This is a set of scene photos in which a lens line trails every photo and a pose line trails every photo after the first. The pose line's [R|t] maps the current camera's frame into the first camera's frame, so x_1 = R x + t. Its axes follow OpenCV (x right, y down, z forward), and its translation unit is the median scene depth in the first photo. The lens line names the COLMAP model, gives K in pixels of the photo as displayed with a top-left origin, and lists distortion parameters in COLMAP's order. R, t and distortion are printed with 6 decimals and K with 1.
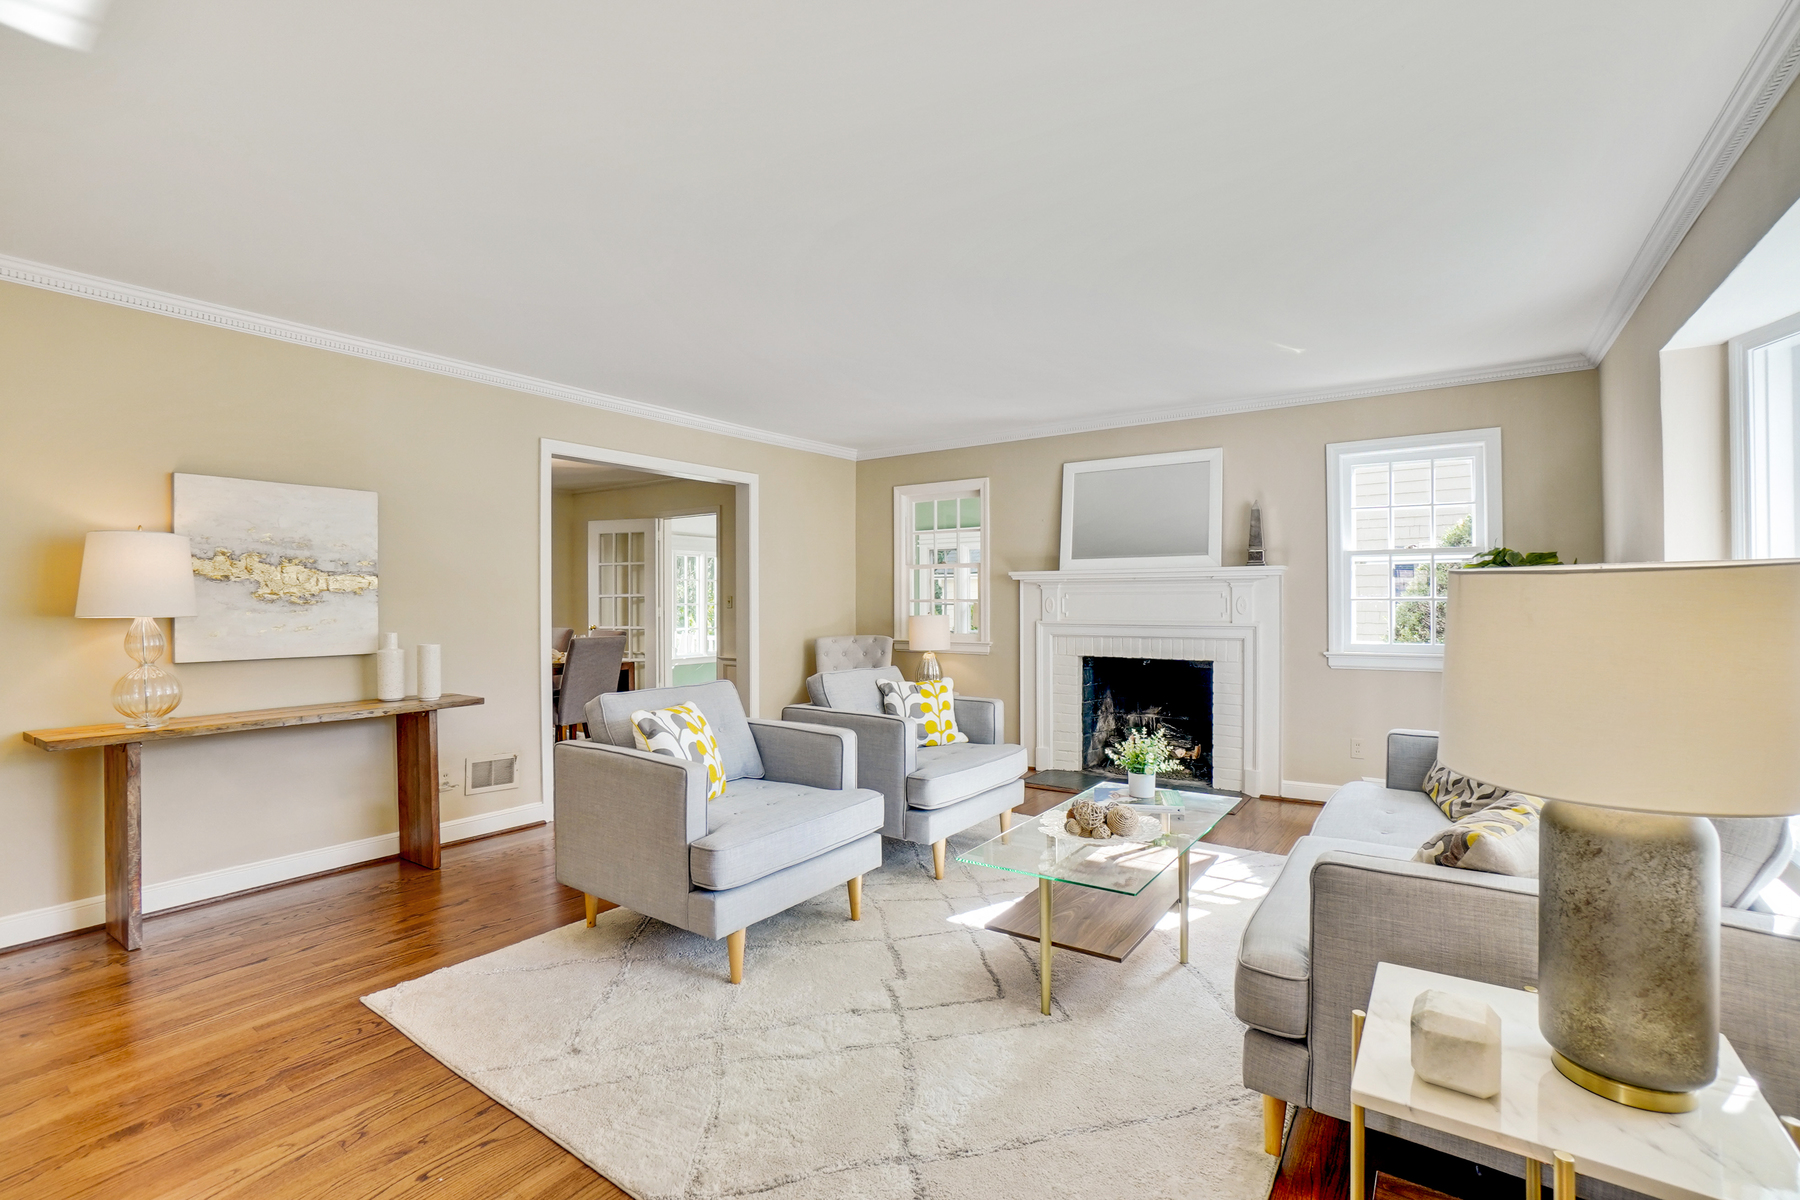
lens RADIAL K [[819.6, 0, 900.3], [0, 819.6, 607.3], [0, 0, 1]] dist [-0.033410, -0.000057]
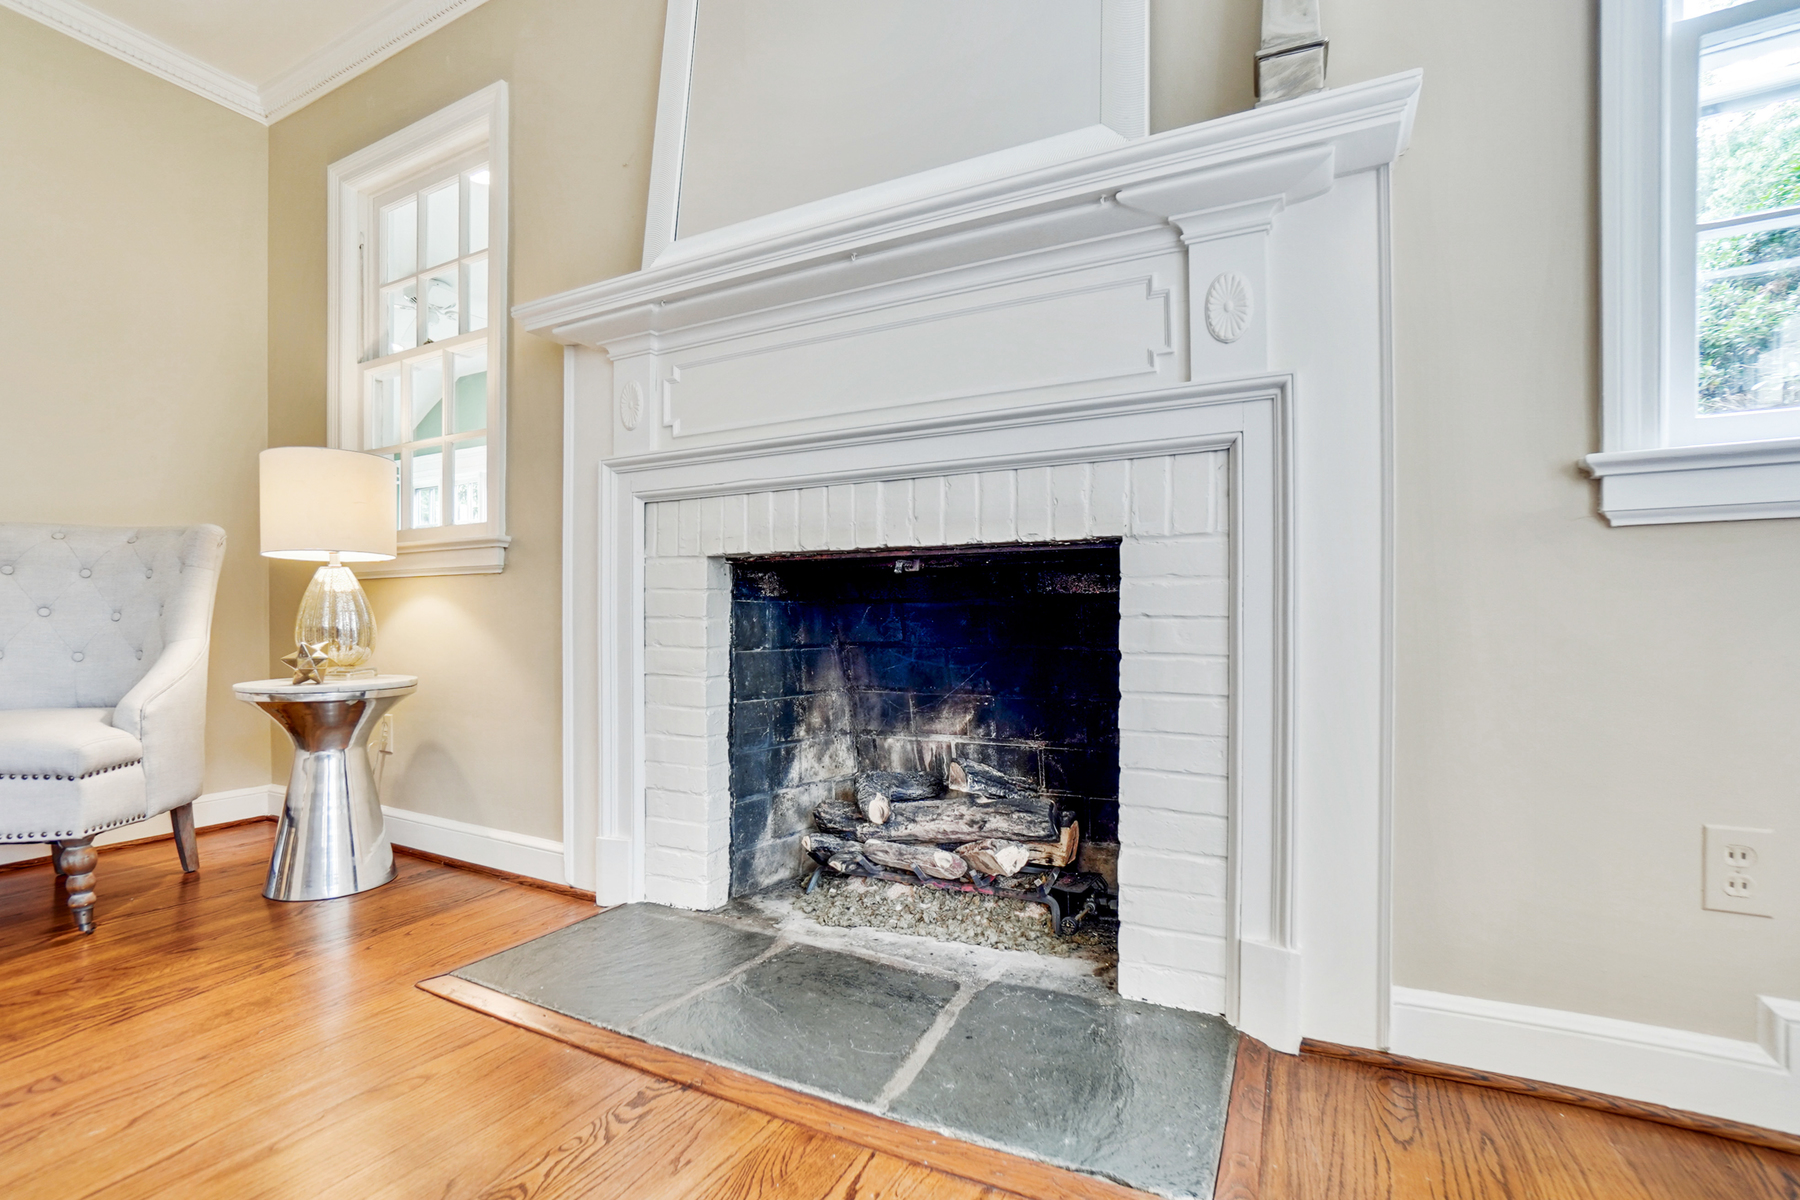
lens RADIAL K [[819.6, 0, 893.3], [0, 819.6, 606.3], [0, 0, 1]] dist [-0.033410, -0.000057]
pose [[0.991150, 0.000390, 0.132745, 0.238691], [0.002440, 0.999773, -0.021154, 0.083064], [-0.132724, 0.021291, 0.990924, 0.648272]]
